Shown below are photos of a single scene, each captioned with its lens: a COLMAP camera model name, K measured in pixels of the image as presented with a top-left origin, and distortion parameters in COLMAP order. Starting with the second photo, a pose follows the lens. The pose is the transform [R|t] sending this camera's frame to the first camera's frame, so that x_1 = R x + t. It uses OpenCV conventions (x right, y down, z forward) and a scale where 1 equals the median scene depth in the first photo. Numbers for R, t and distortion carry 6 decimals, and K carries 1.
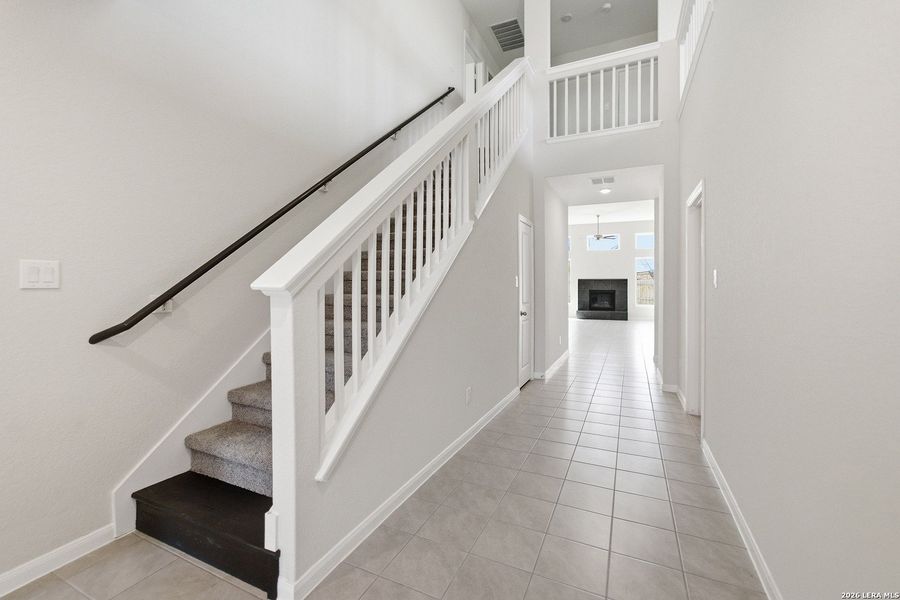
lens RADIAL K [[381.0, 0, 455.8], [0, 381.0, 283.6], [0, 0, 1]] dist [-0.012317, 0.006425]
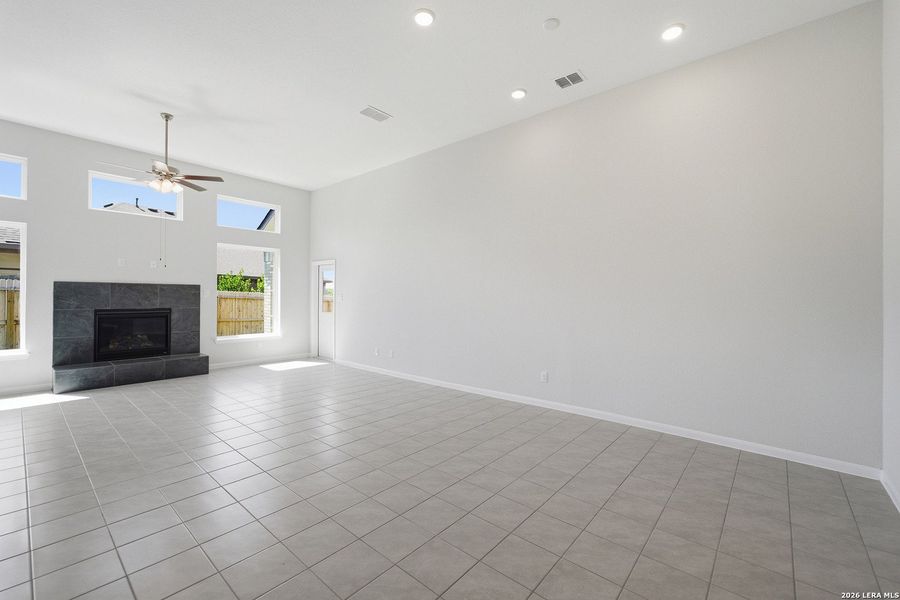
lens RADIAL K [[381.0, 0, 434.4], [0, 381.0, 291.6], [0, 0, 1]] dist [-0.012317, 0.006425]
pose [[0.289945, 0.012576, 0.956961, 0.084866], [-0.003069, 0.999921, -0.012210, 0.000892], [-0.957038, 0.000603, 0.289960, 0.578684]]
